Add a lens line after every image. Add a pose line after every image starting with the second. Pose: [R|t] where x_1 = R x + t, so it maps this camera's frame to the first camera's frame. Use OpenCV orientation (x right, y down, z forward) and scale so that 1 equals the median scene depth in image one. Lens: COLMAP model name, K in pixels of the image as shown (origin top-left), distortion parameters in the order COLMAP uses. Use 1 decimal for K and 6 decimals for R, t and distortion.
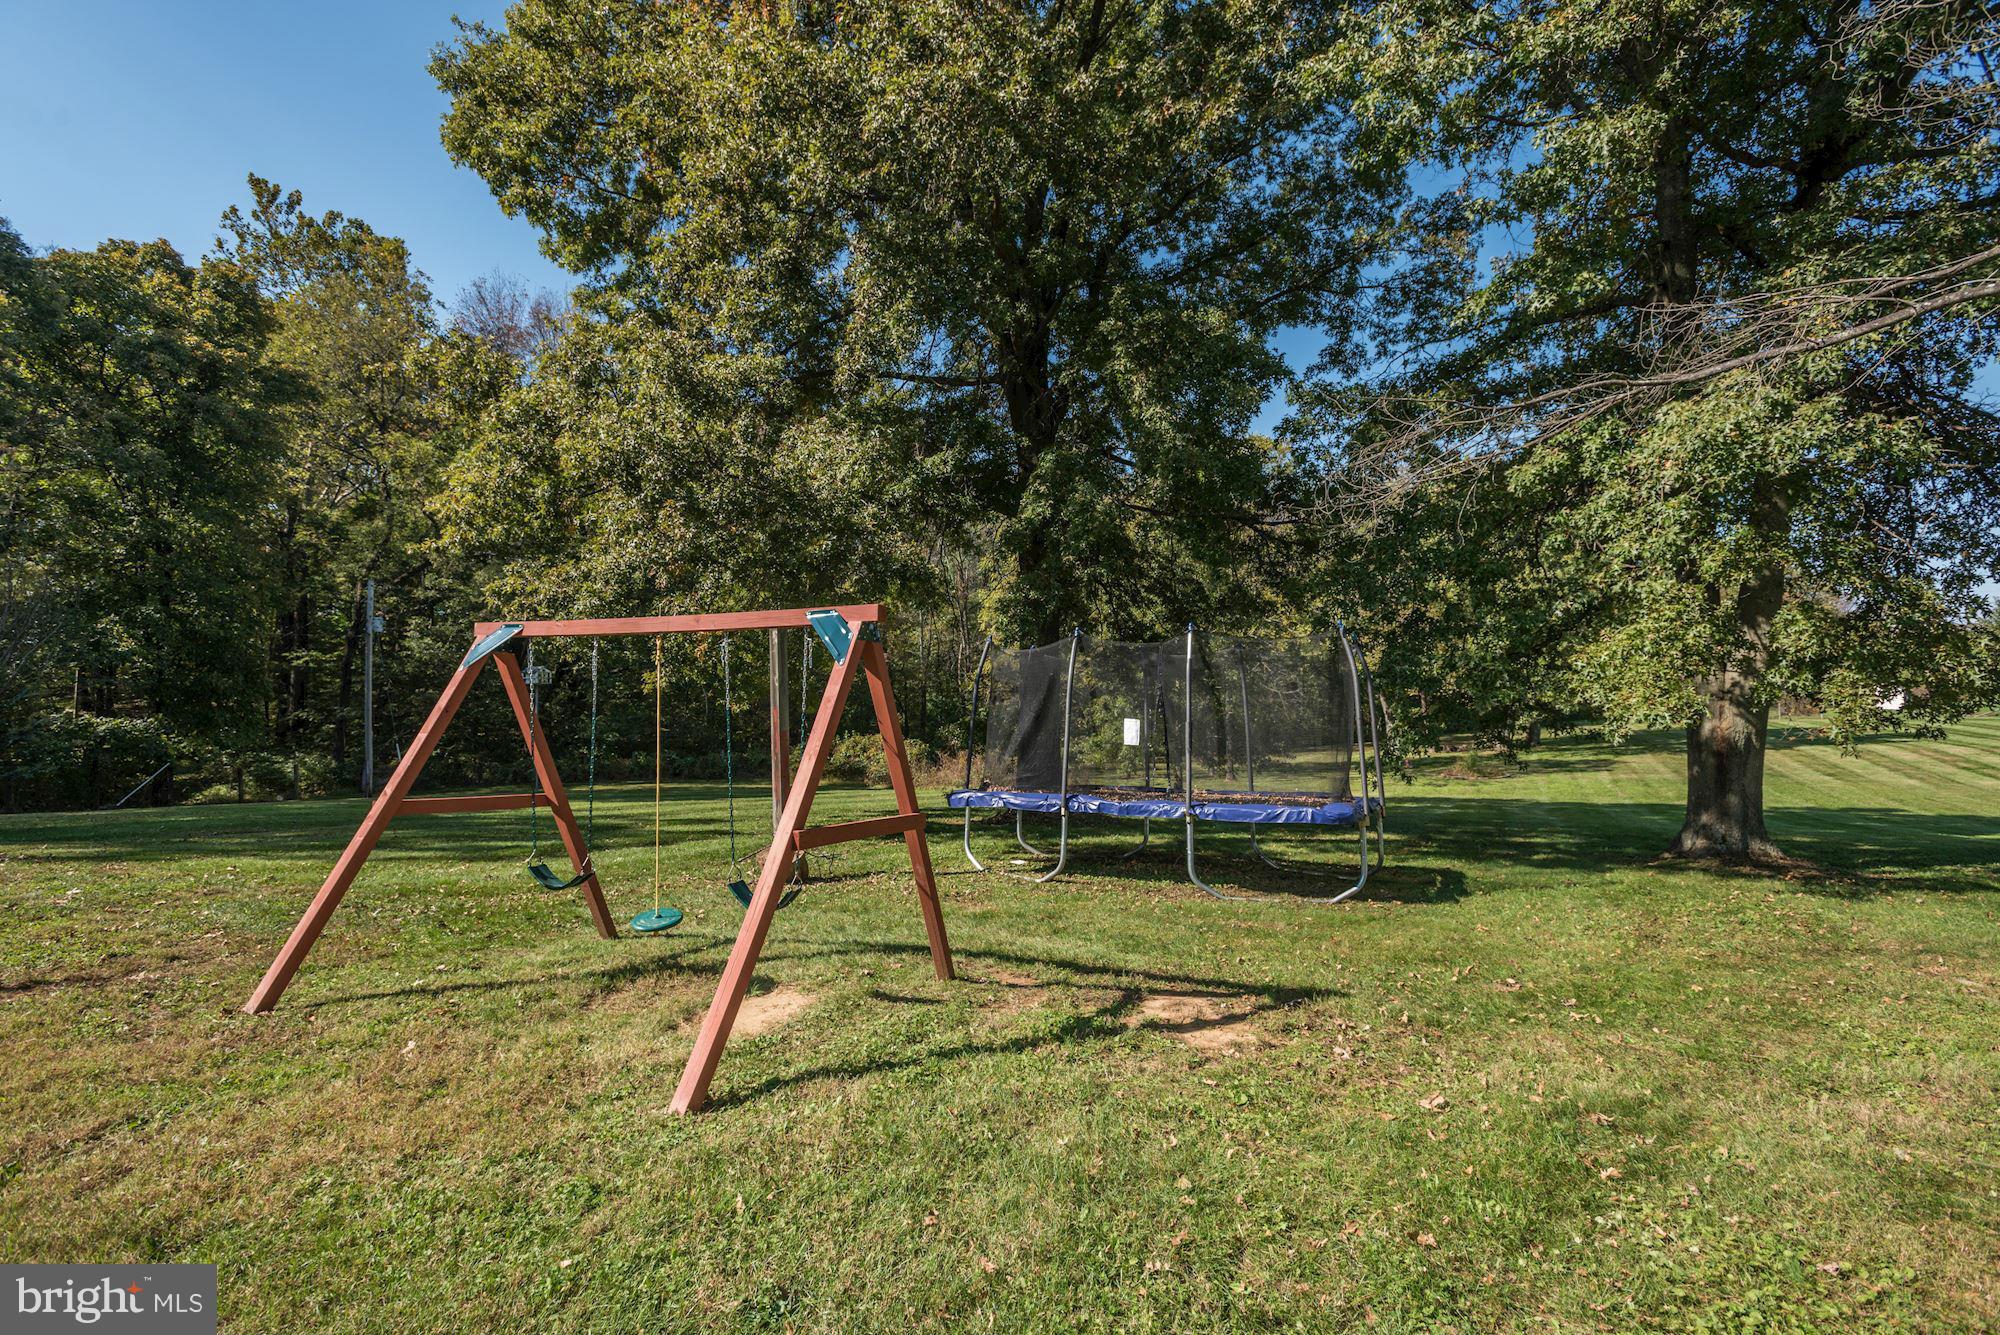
lens RADIAL K [[941.0, 0, 1000.0], [0, 941.0, 667.5], [0, 0, 1]] dist [0.002112, 0.000687]
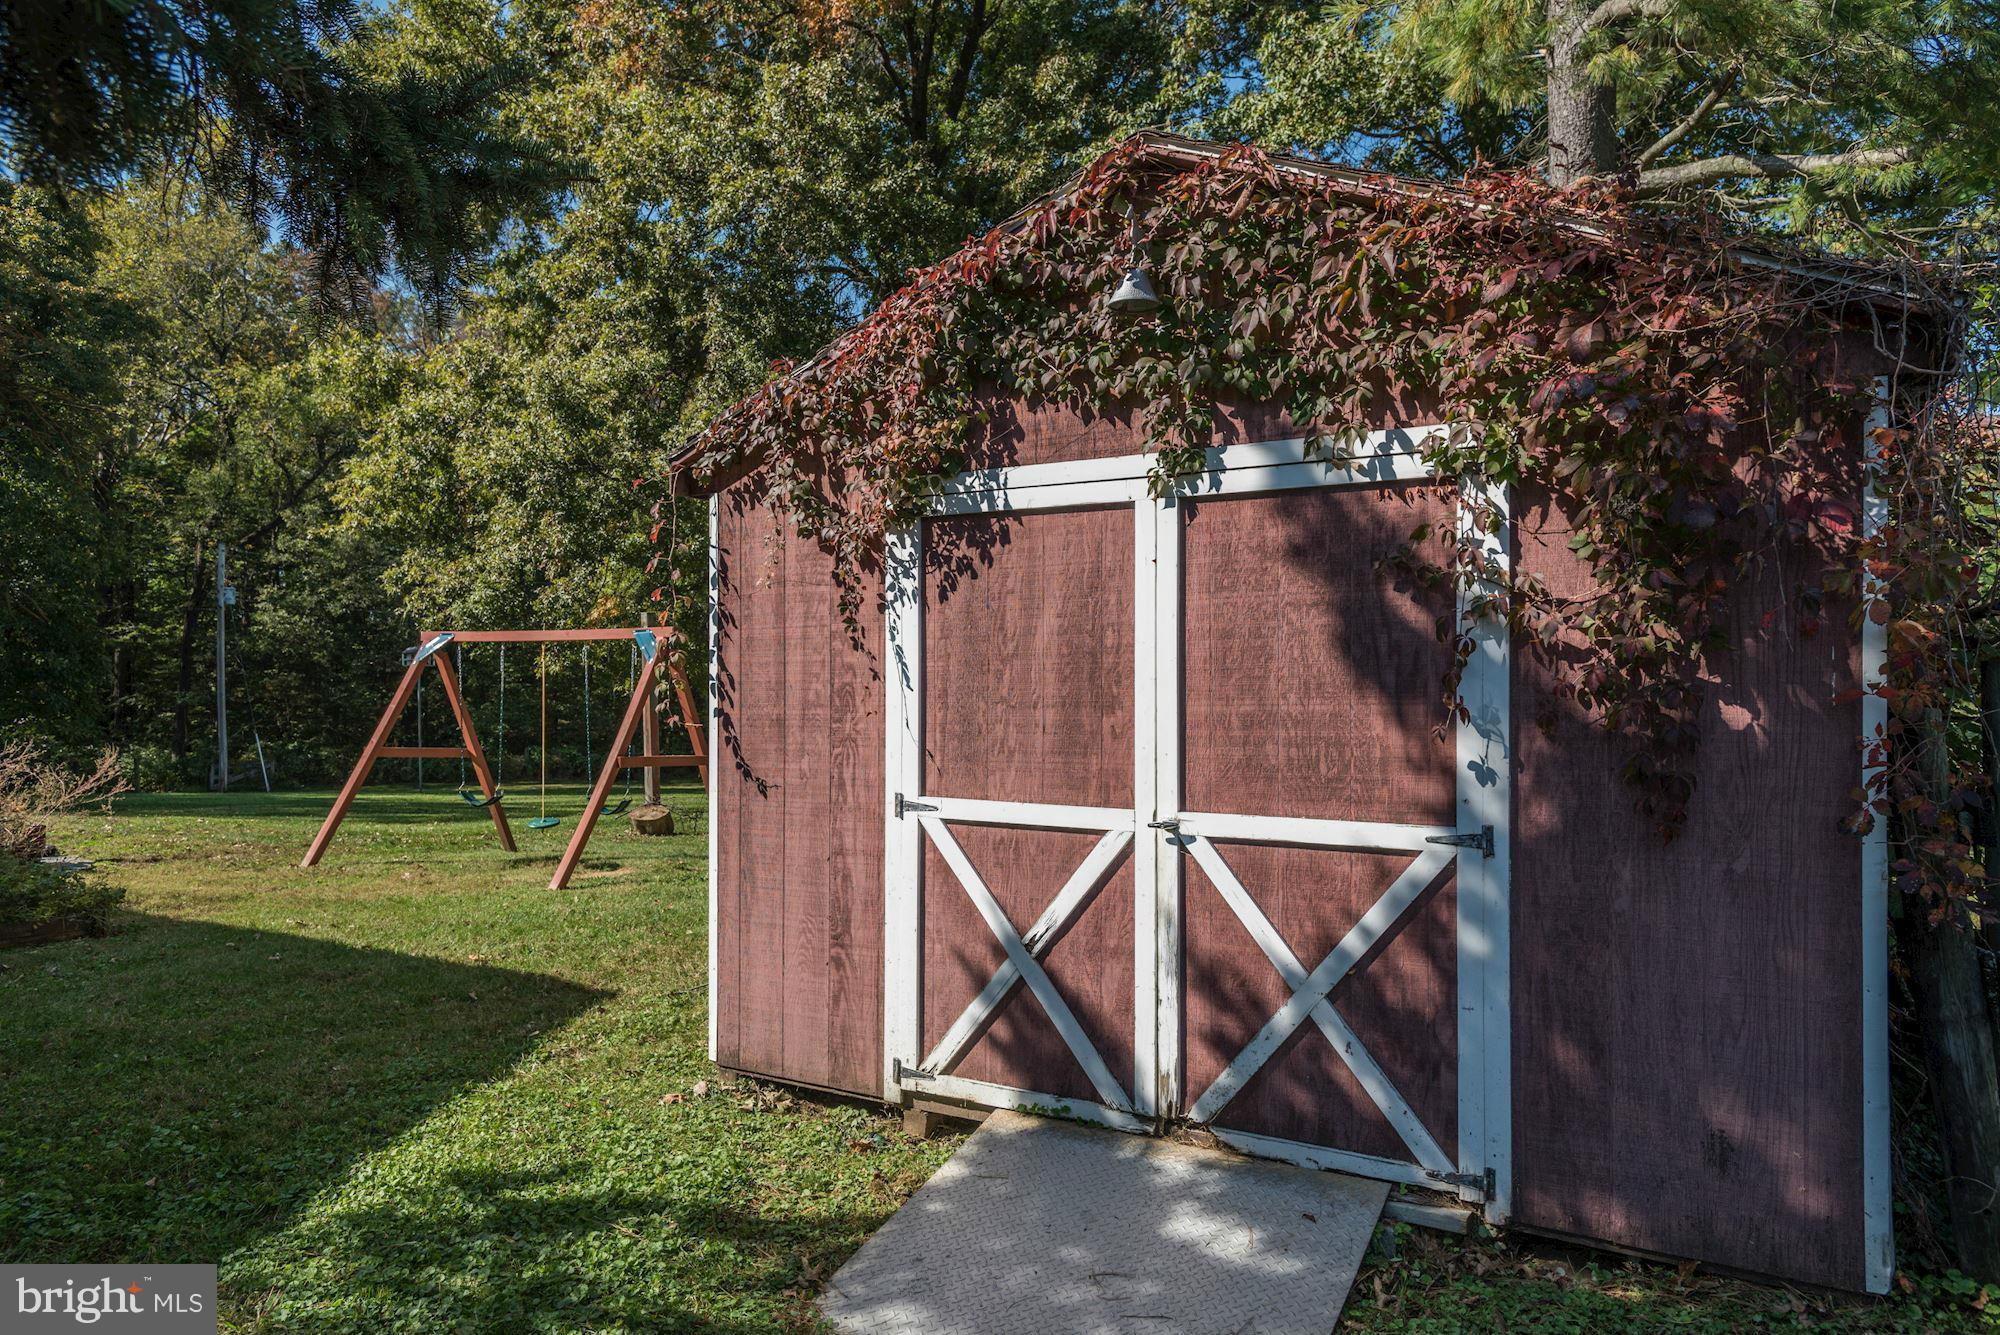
lens RADIAL K [[1333.6, 0, 1000.0], [0, 1333.6, 667.5], [0, 0, 1]] dist [0.007479, 0.004493]
pose [[0.999626, 0.002532, -0.027223, 0.089346], [-0.001966, 0.999782, 0.020810, -0.007689], [0.027270, -0.020749, 0.999413, -0.234716]]
